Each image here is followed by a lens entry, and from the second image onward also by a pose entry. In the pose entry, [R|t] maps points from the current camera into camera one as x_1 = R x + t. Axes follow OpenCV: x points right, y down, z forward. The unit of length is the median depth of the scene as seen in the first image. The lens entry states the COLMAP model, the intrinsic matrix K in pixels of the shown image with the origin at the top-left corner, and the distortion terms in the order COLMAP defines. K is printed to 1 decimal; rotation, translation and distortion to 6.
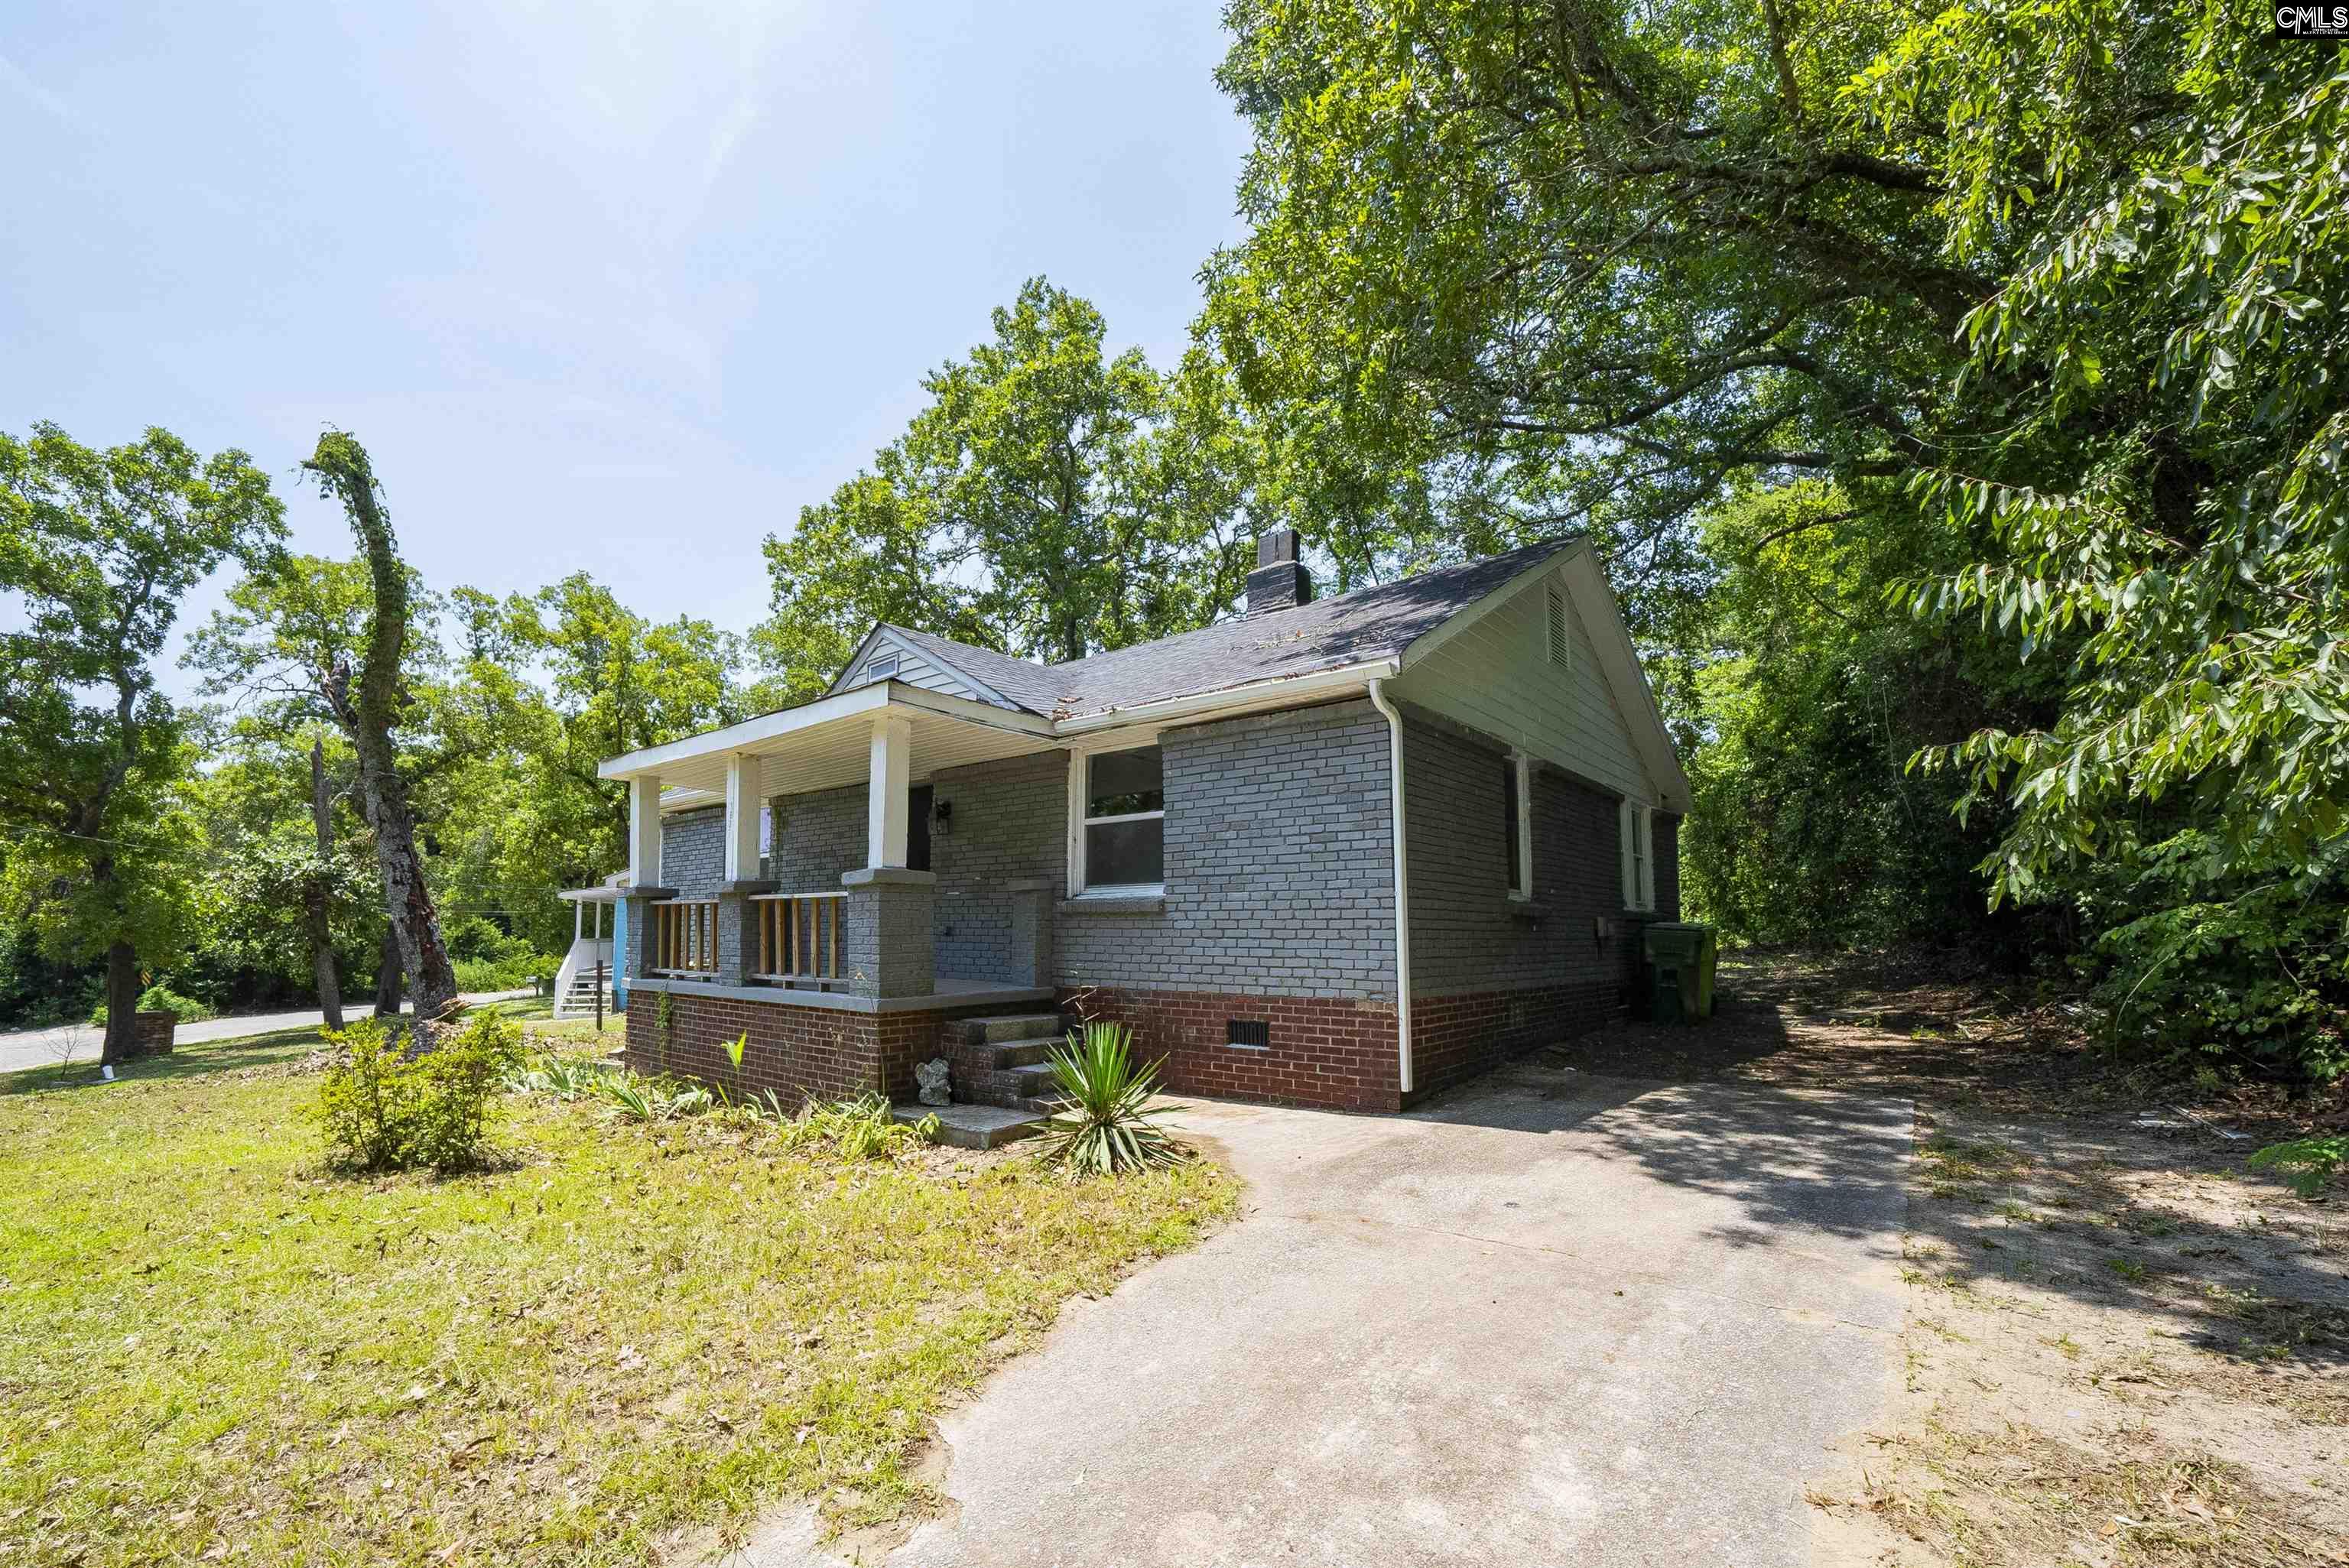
lens RADIAL K [[899.4, 0, 1175.8], [0, 899.4, 822.4], [0, 0, 1]] dist [0.020367, 0.000020]
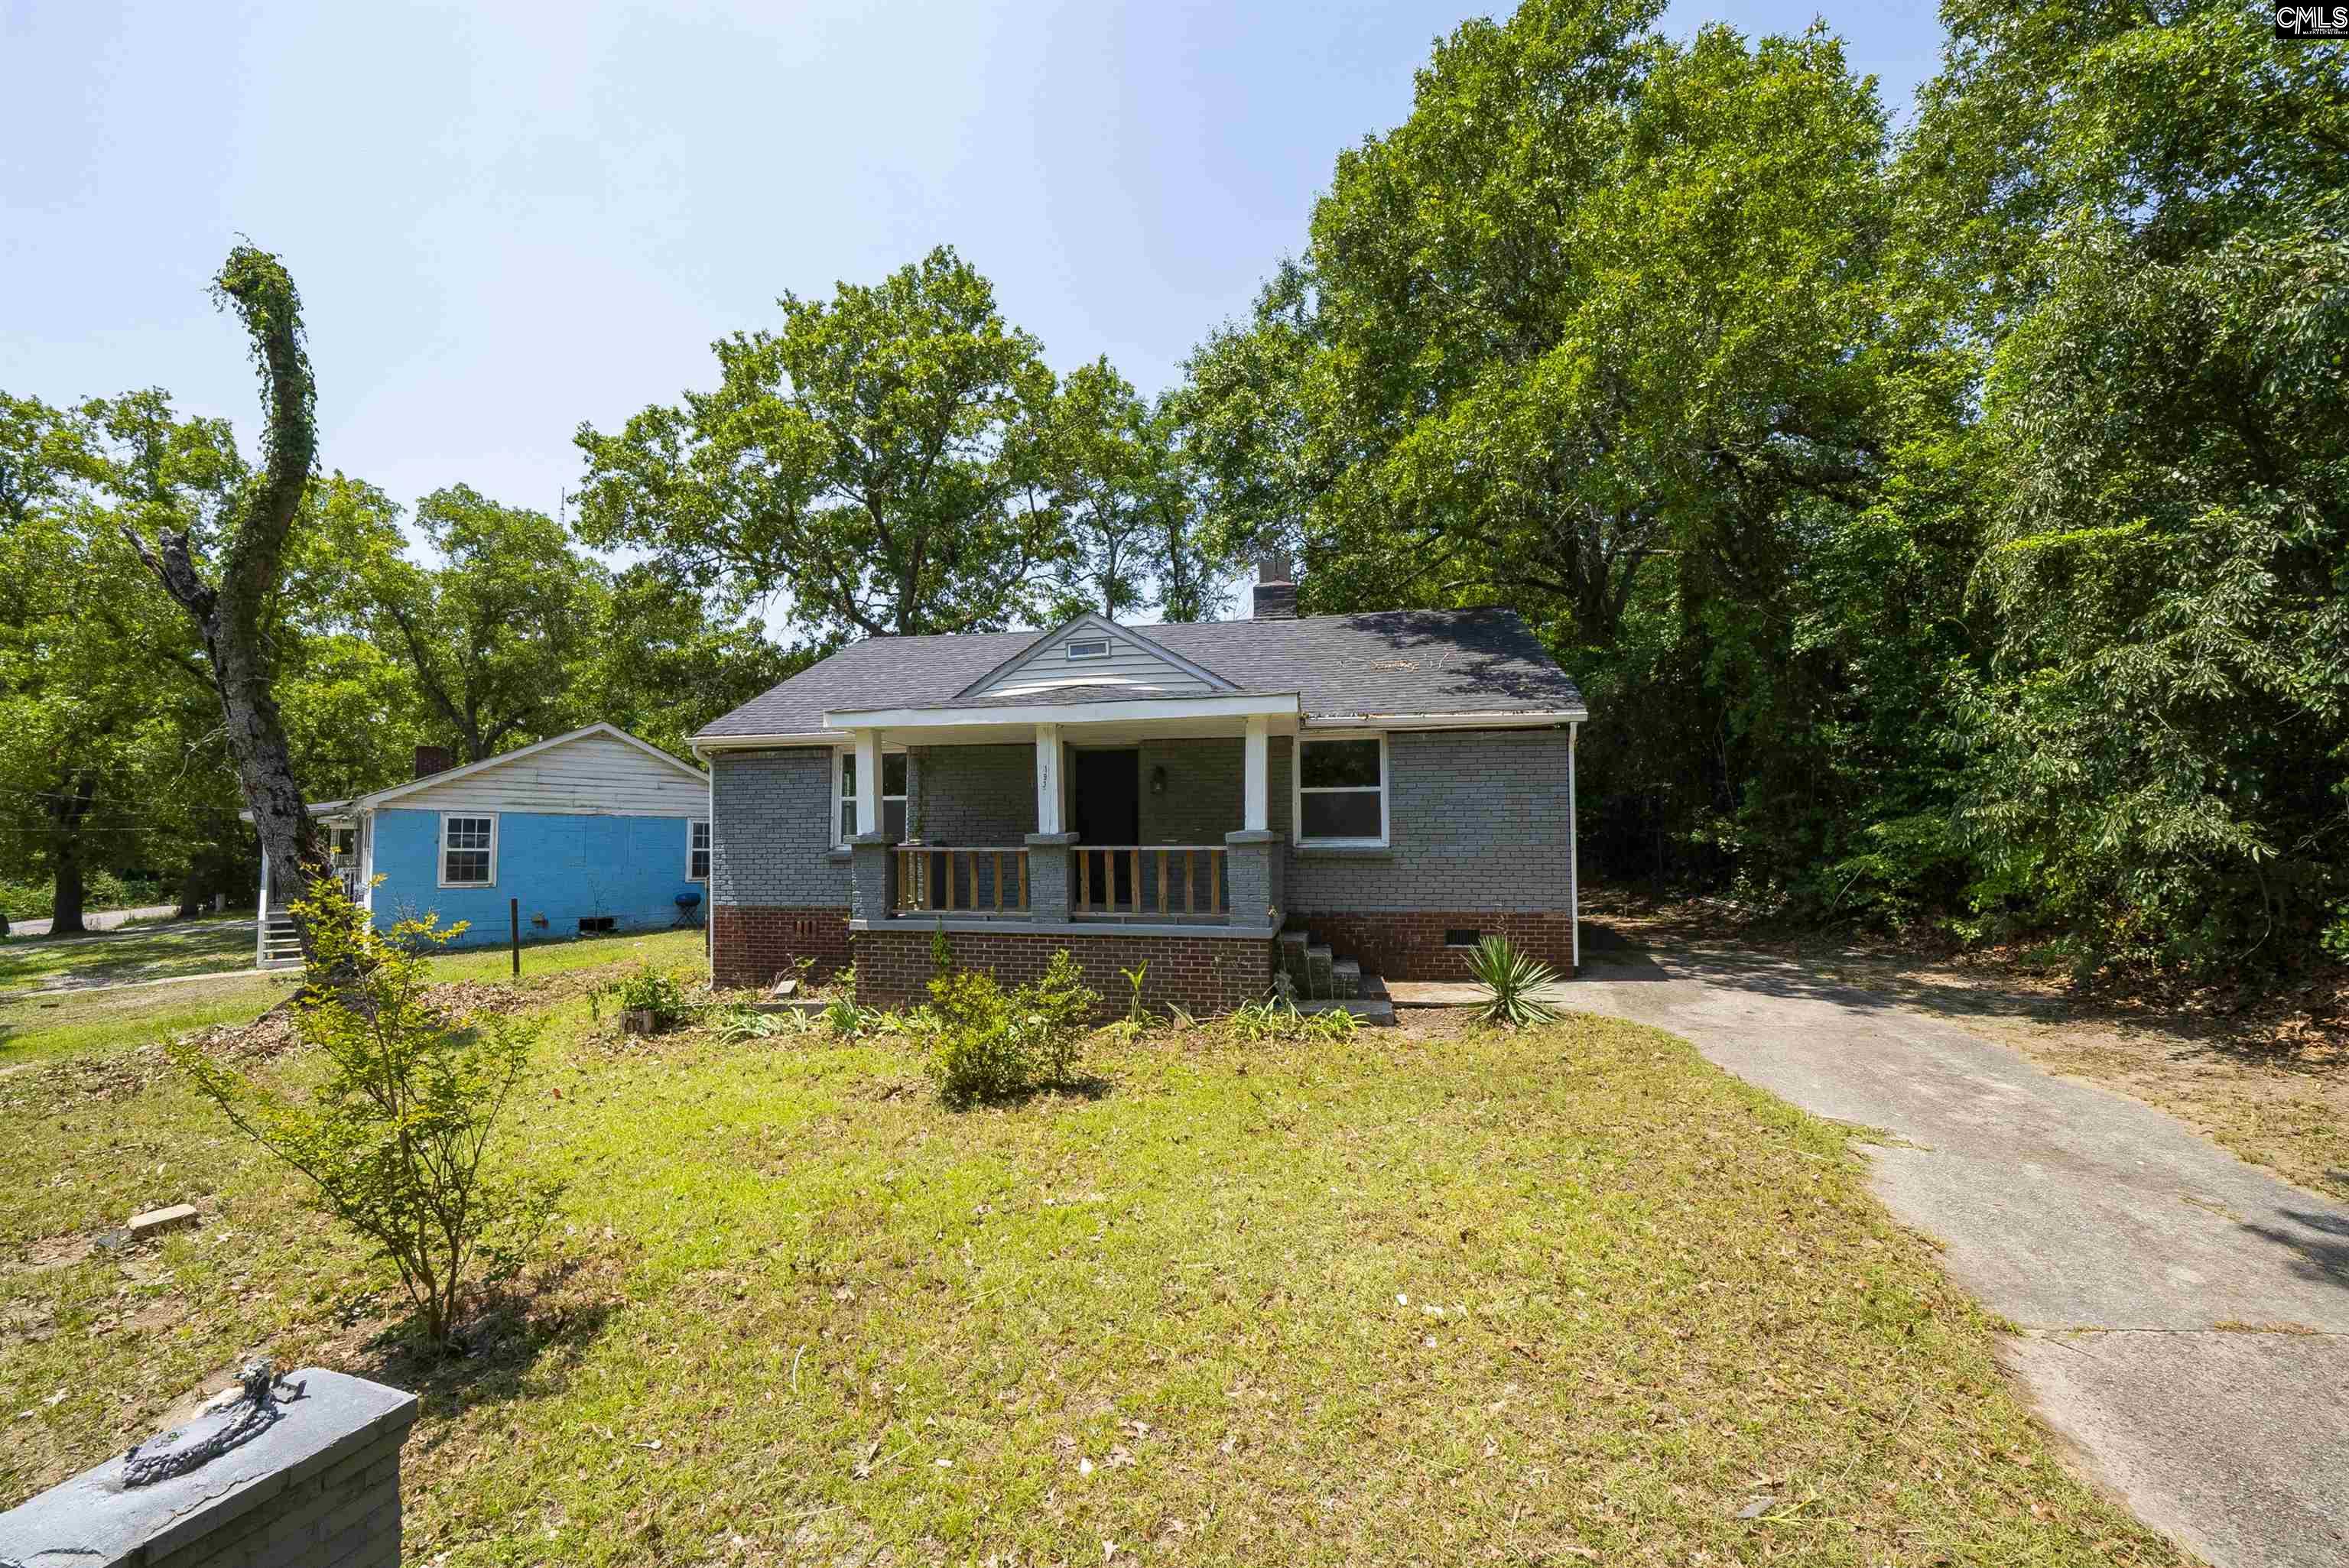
lens RADIAL K [[817.5, 0, 1157.5], [0, 817.5, 775.7], [0, 0, 1]] dist [-0.003169, -0.000136]
pose [[0.896284, 0.028768, 0.442546, -0.982532], [-0.047867, 0.998339, 0.032047, -0.060426], [-0.440890, -0.049907, 0.896173, -0.011003]]
